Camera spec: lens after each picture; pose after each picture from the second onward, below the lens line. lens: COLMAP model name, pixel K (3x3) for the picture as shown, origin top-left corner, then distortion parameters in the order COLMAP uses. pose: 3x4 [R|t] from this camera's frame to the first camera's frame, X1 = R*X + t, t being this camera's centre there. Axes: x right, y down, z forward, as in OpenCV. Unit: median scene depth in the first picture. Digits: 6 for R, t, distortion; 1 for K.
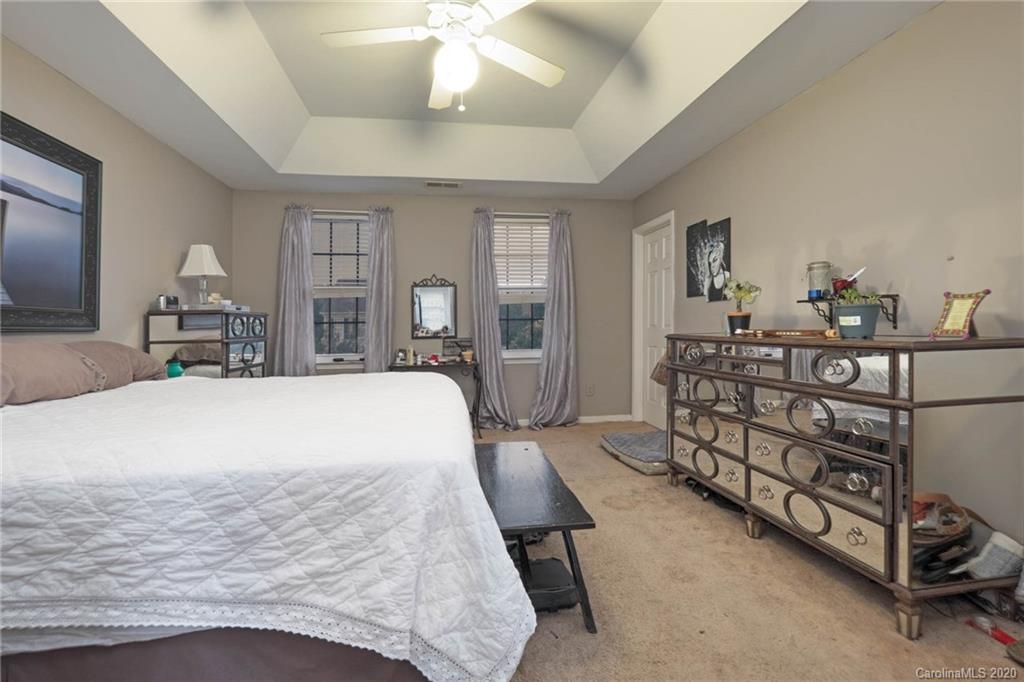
lens RADIAL K [[457.7, 0, 496.3], [0, 457.7, 316.8], [0, 0, 1]] dist [0.000862, -0.000258]
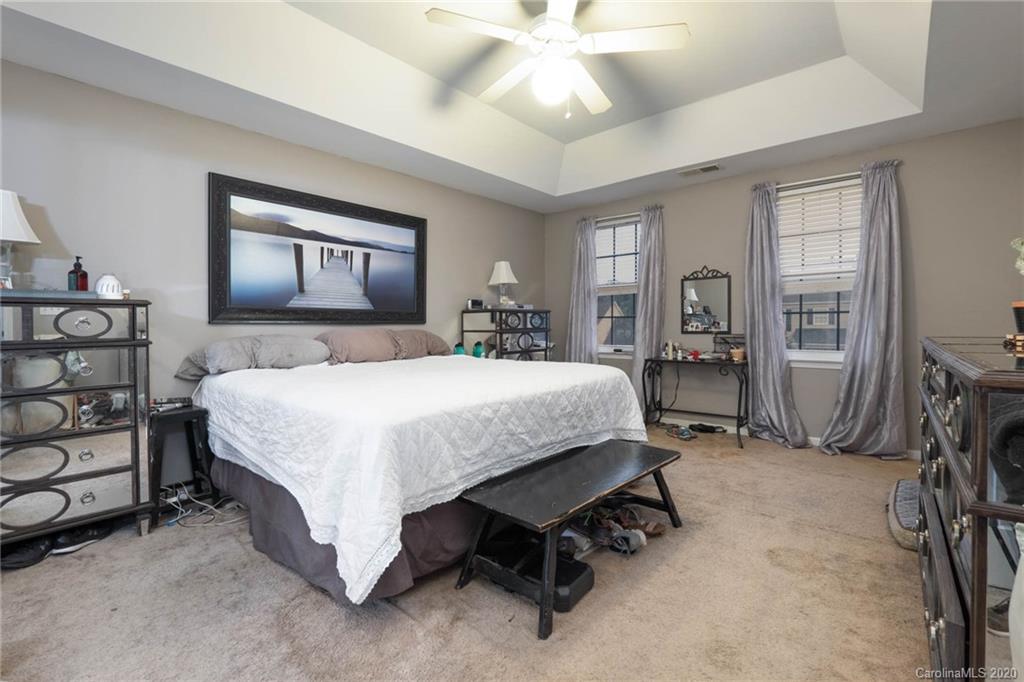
lens RADIAL K [[431.6, 0, 514.5], [0, 431.6, 317.6], [0, 0, 1]] dist [-0.002273, -0.000321]
pose [[0.672911, -0.000364, -0.739723, 0.279424], [0.013697, 0.999835, 0.011968, -0.002093], [0.739597, -0.018185, 0.672805, 0.113736]]
